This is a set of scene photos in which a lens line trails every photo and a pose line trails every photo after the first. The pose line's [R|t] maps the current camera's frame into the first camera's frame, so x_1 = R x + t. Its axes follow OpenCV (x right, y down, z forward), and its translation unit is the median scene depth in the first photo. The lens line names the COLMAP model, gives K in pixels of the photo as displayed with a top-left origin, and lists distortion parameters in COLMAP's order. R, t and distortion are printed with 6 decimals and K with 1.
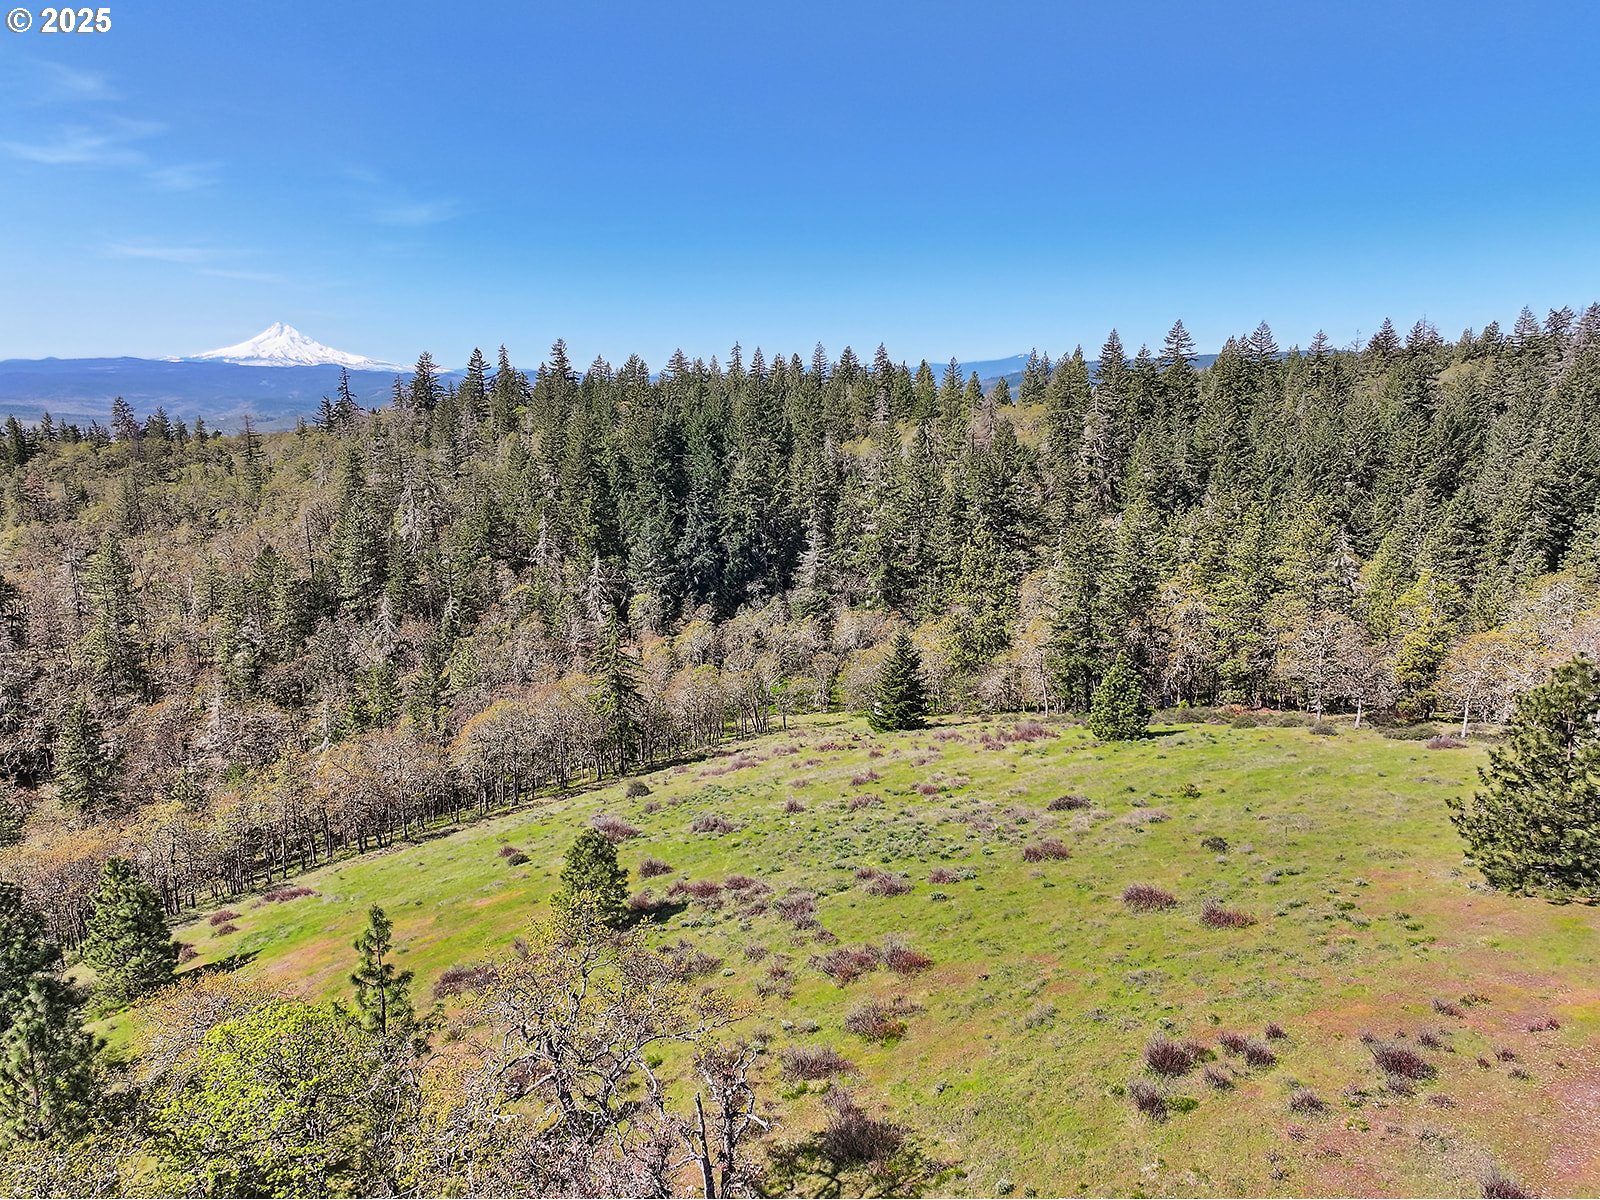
lens RADIAL K [[1139.0, 0, 805.5], [0, 1139.0, 605.8], [0, 0, 1]] dist [0.001500, 0.013952]
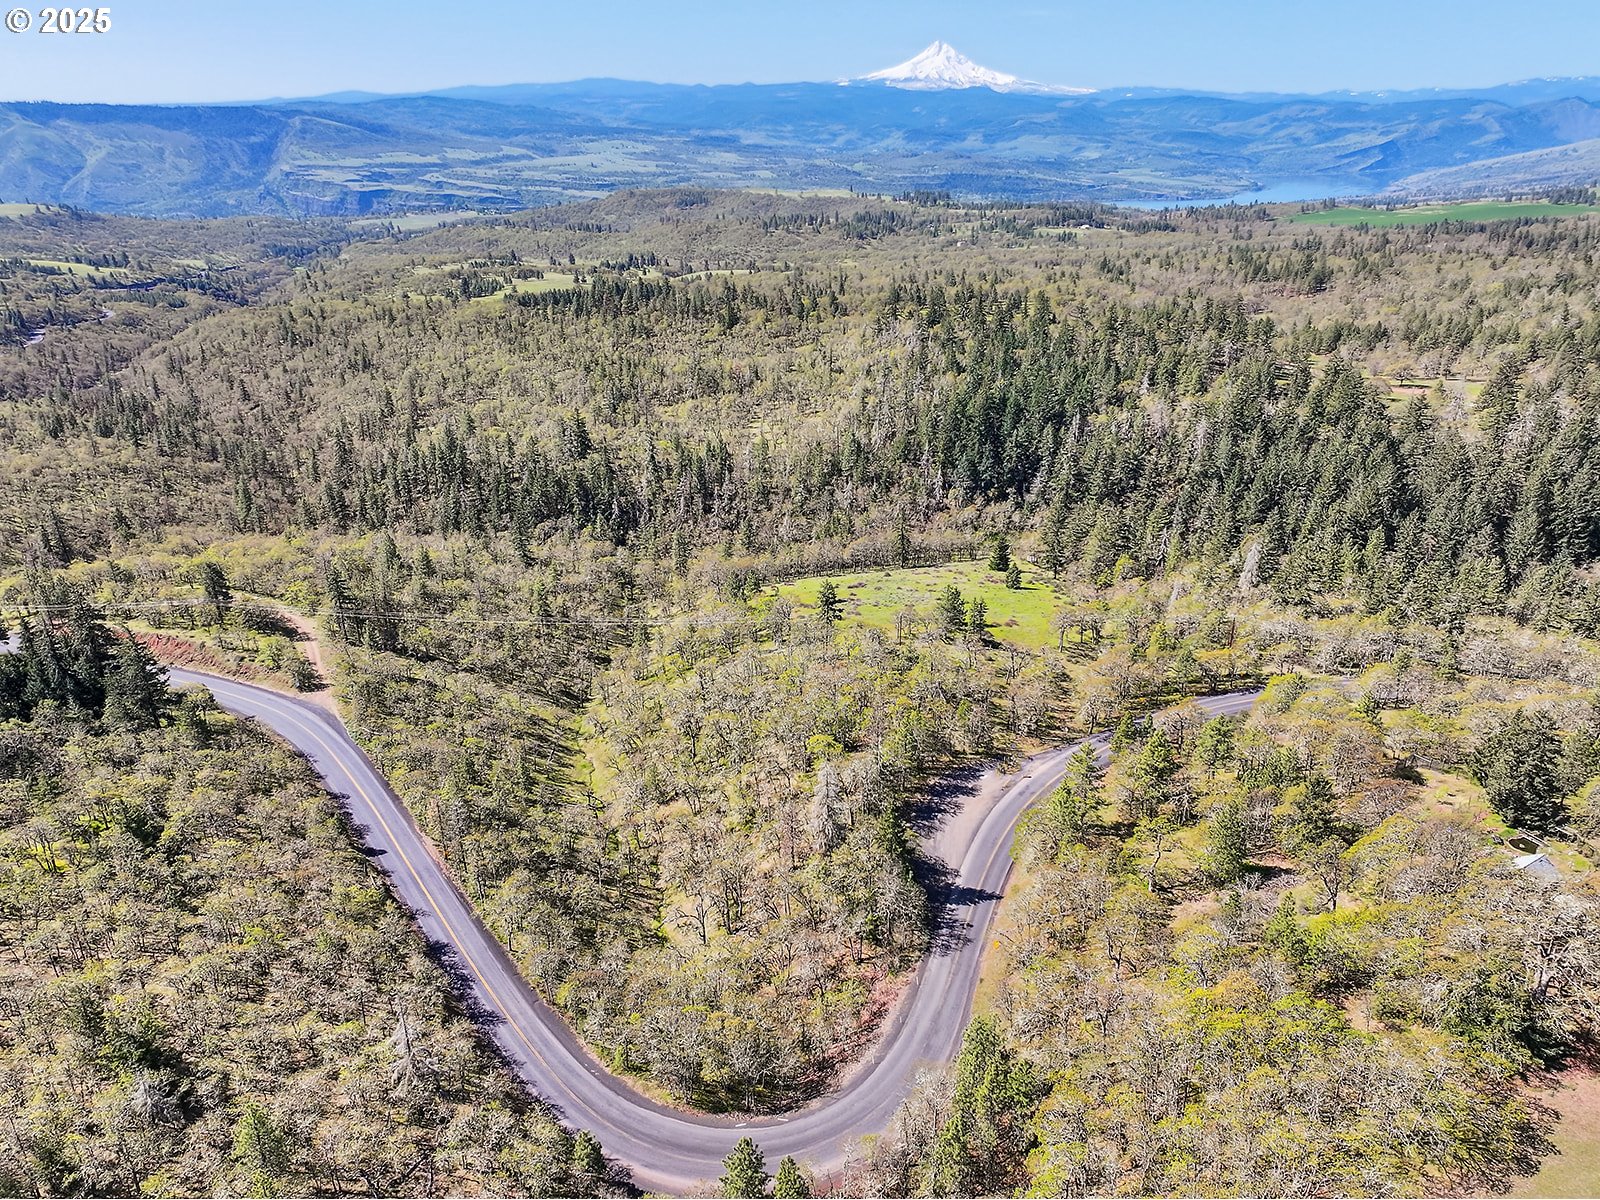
lens RADIAL K [[1139.0, 0, 807.8], [0, 1139.0, 598.8], [0, 0, 1]] dist [0.001500, 0.013952]
pose [[0.865088, 0.199281, -0.460337, 0.678425], [-0.094309, 0.965949, 0.240931, -0.310732], [0.492675, -0.165013, 0.854425, -1.113611]]
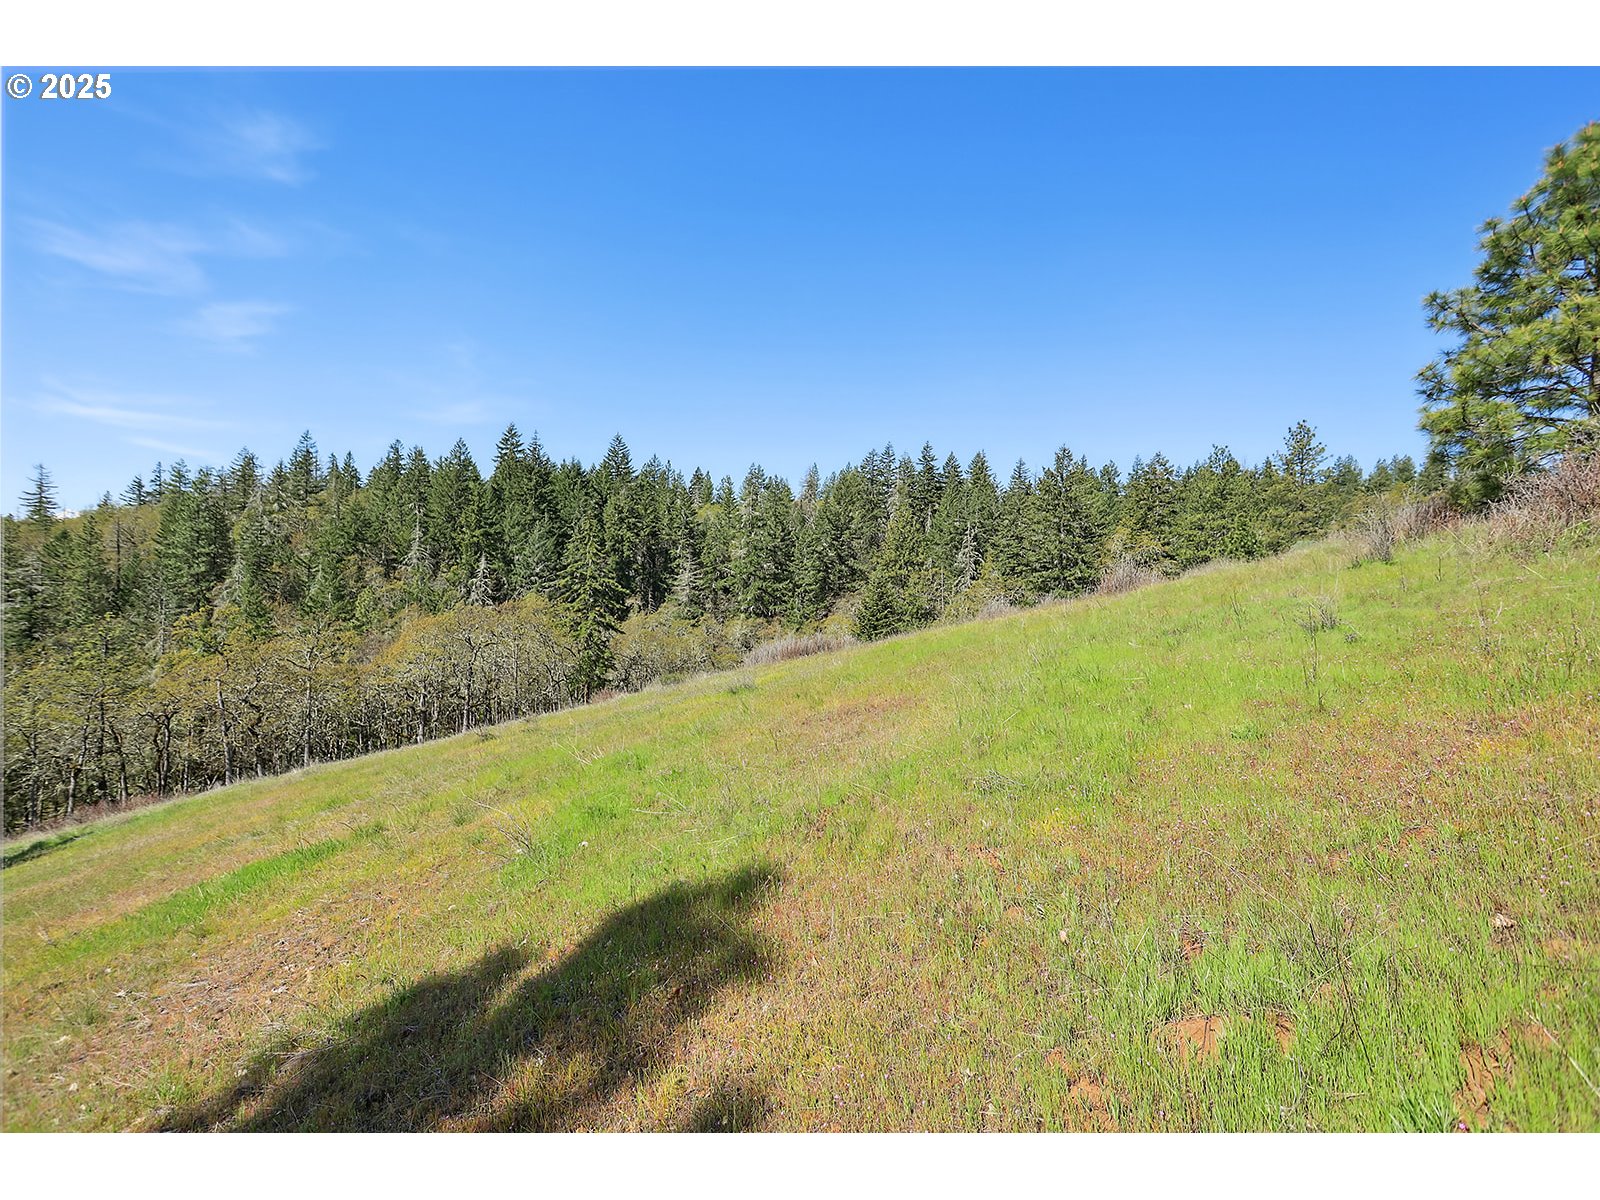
lens RADIAL K [[762.2, 0, 793.2], [0, 762.2, 597.4], [0, 0, 1]] dist [0.003432, 0.000432]
pose [[0.943388, 0.042422, 0.328967, -0.140881], [0.017877, 0.983843, -0.178139, 0.110609], [-0.331209, 0.173935, 0.927387, 0.292312]]
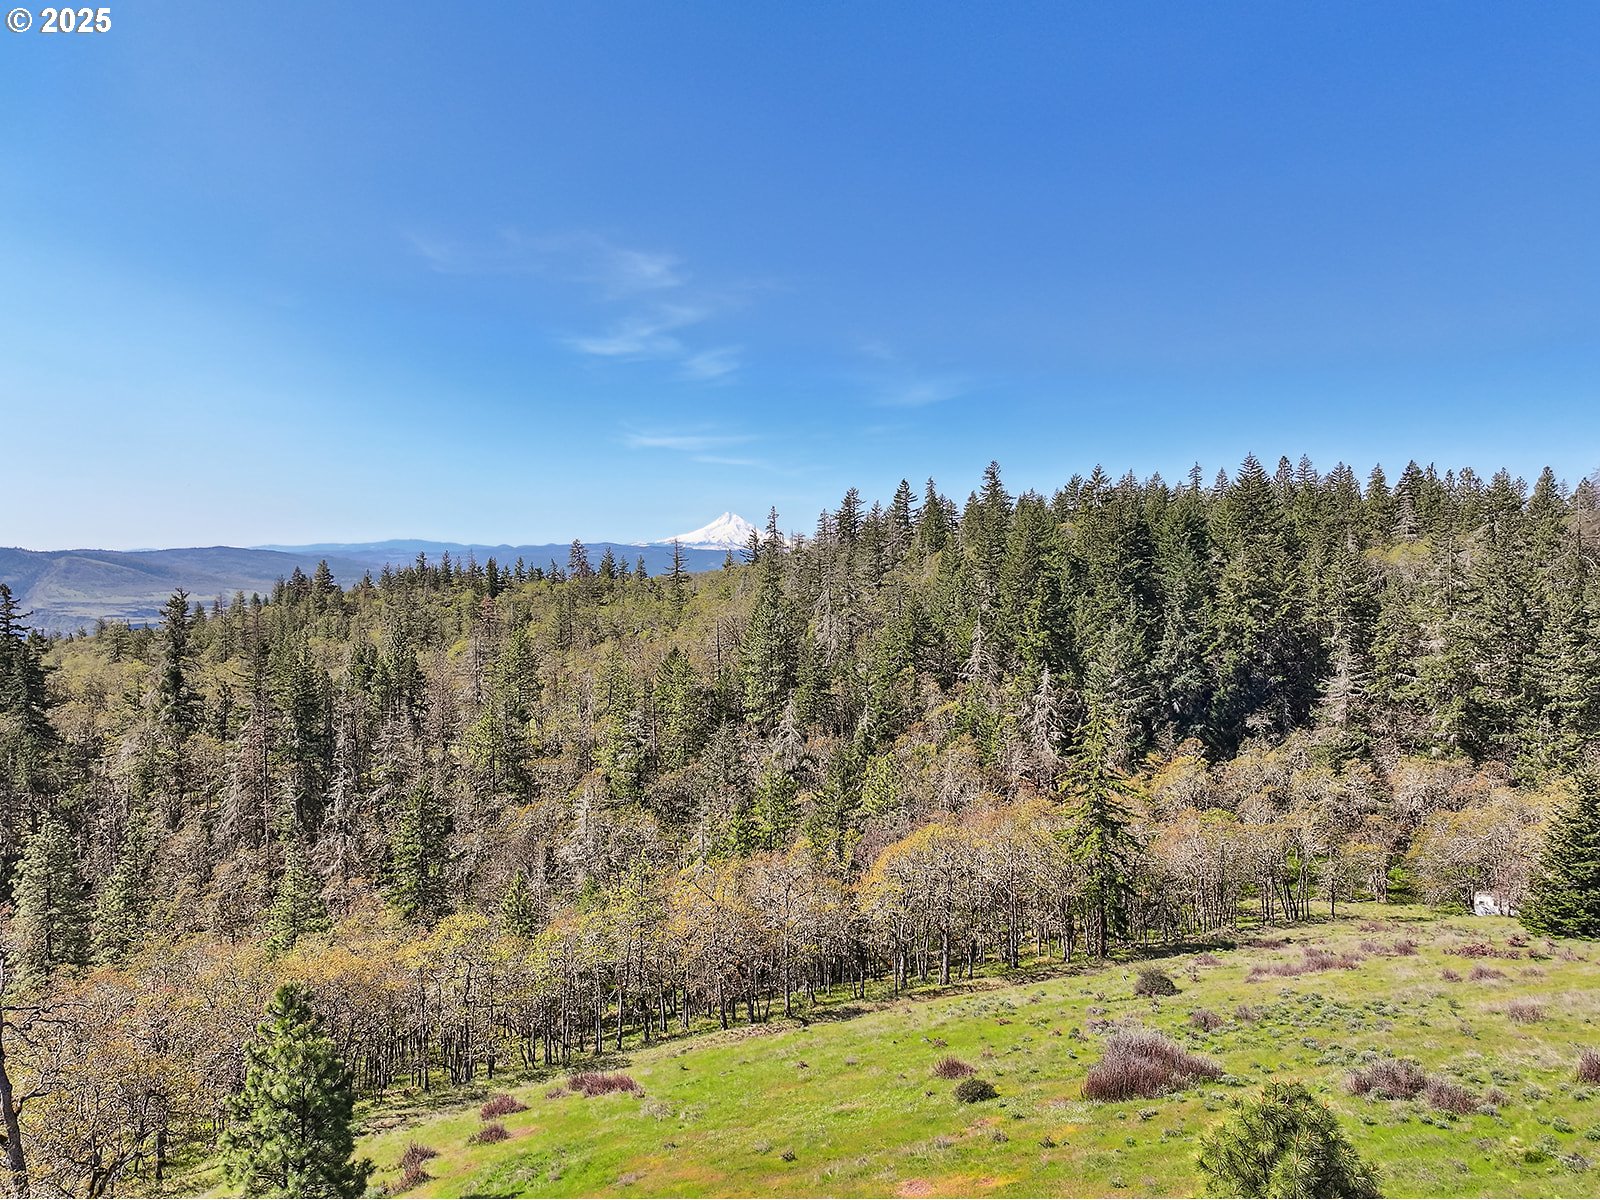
lens RADIAL K [[1139.0, 0, 803.9], [0, 1139.0, 594.5], [0, 0, 1]] dist [0.001500, 0.013952]
pose [[0.937505, 0.011033, -0.347798, -0.065291], [-0.069054, 0.985518, -0.154876, 0.037814], [0.341052, 0.169214, 0.924689, 0.201206]]
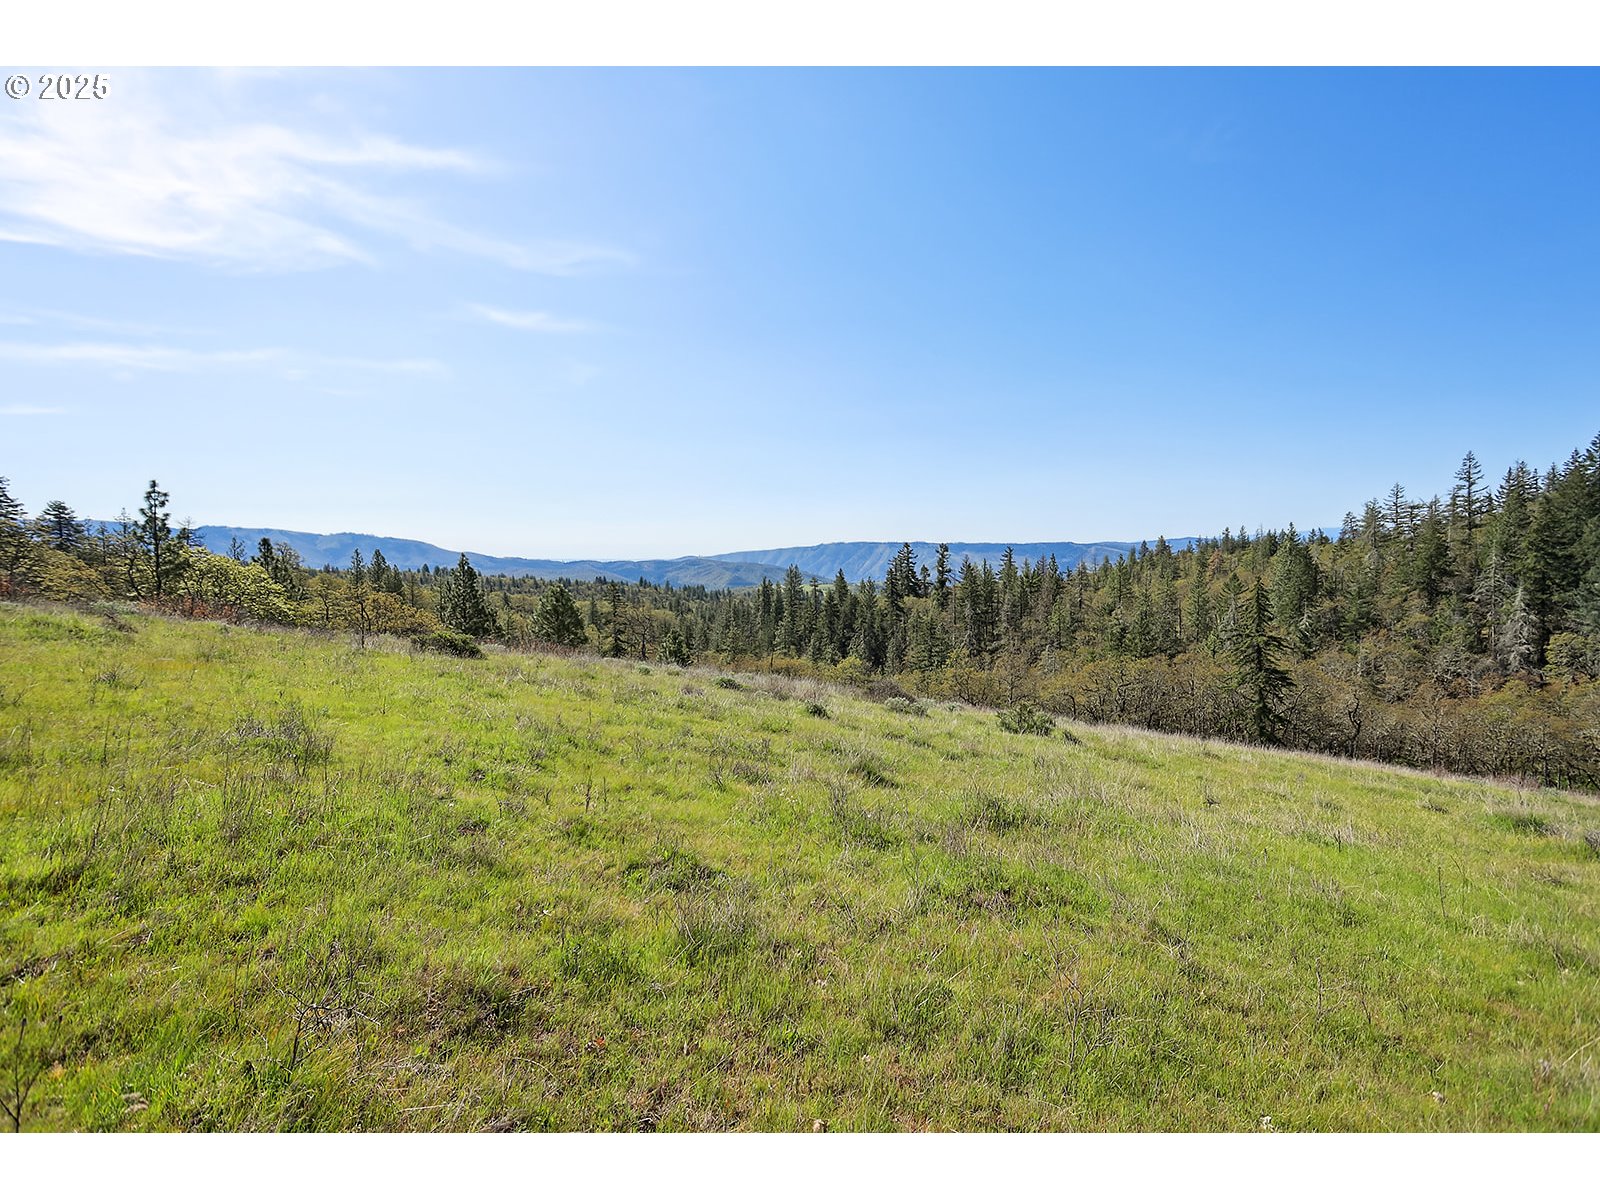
lens RADIAL K [[765.0, 0, 808.5], [0, 765.0, 571.6], [0, 0, 1]] dist [0.004011, 0.000758]
pose [[0.273907, 0.015170, -0.961637, 0.214740], [-0.168843, 0.985105, -0.032552, 0.051764], [0.946819, 0.171282, 0.272388, 0.328115]]
